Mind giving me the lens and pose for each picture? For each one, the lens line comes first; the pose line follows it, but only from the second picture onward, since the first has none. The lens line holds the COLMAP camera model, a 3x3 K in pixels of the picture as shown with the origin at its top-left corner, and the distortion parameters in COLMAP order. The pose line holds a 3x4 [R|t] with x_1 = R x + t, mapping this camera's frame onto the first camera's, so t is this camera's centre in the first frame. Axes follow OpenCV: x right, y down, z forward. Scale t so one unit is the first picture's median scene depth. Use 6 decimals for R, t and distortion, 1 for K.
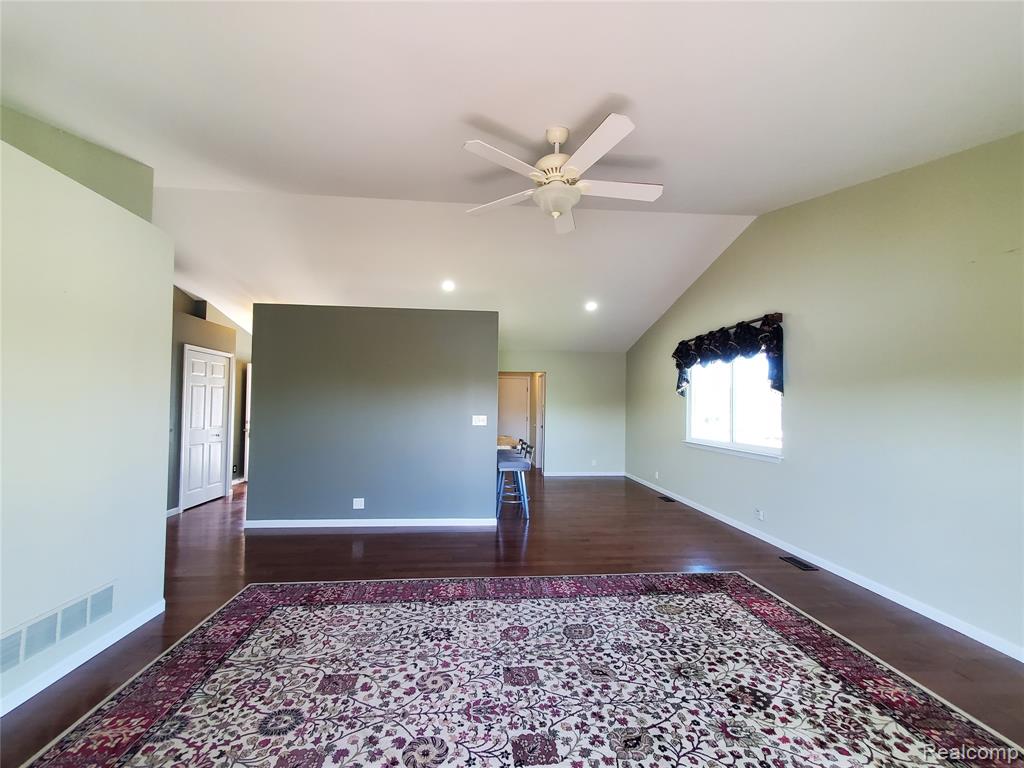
lens RADIAL K [[403.6, 0, 505.0], [0, 403.6, 391.7], [0, 0, 1]] dist [0.002312, -0.000409]
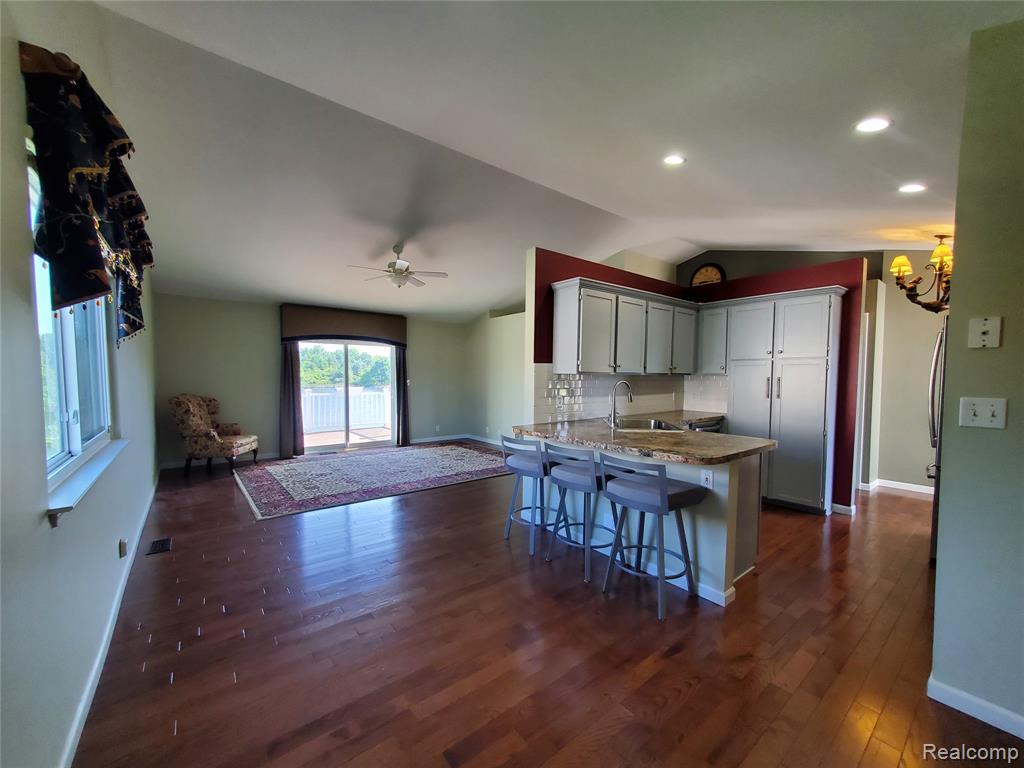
lens RADIAL K [[403.6, 0, 509.7], [0, 403.6, 396.6], [0, 0, 1]] dist [0.002312, -0.000409]
pose [[-0.826776, 0.011786, -0.562408, 0.890767], [0.006812, 0.999917, 0.010941, 0.149885], [0.562491, 0.005214, -0.826787, 3.247629]]
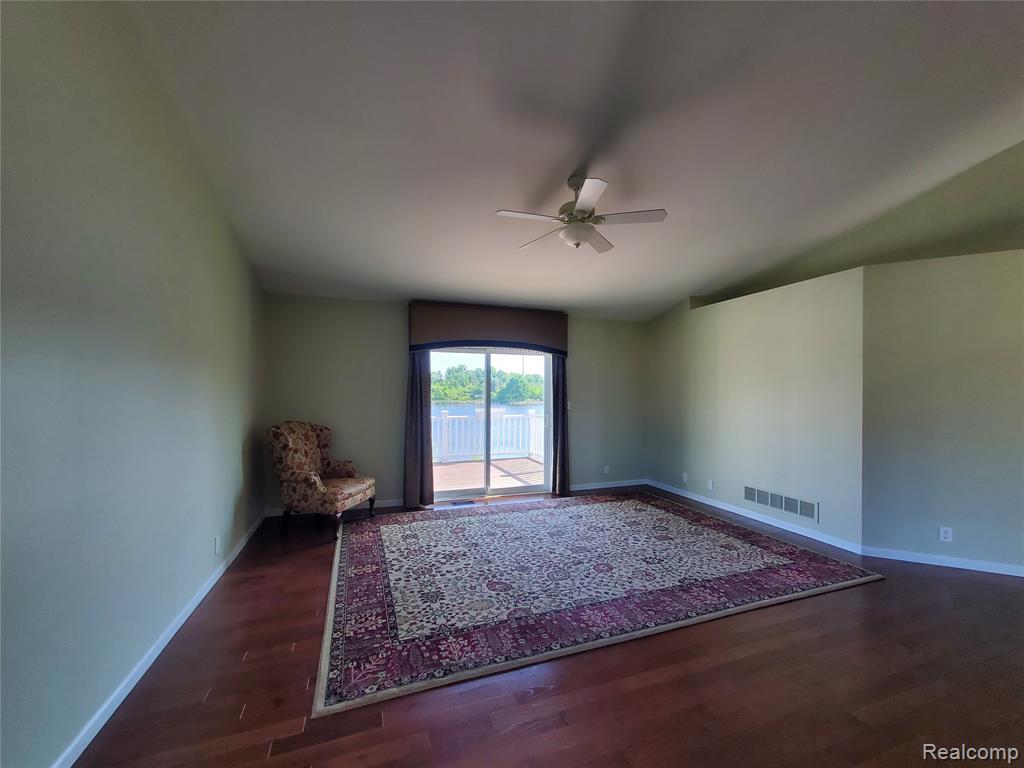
lens RADIAL K [[403.6, 0, 507.5], [0, 403.6, 396.5], [0, 0, 1]] dist [0.002312, -0.000409]
pose [[-0.963361, -0.013124, -0.267886, 0.690246], [-0.005433, 0.999552, -0.029432, 0.086584], [0.268152, -0.026898, -0.963001, 2.222465]]
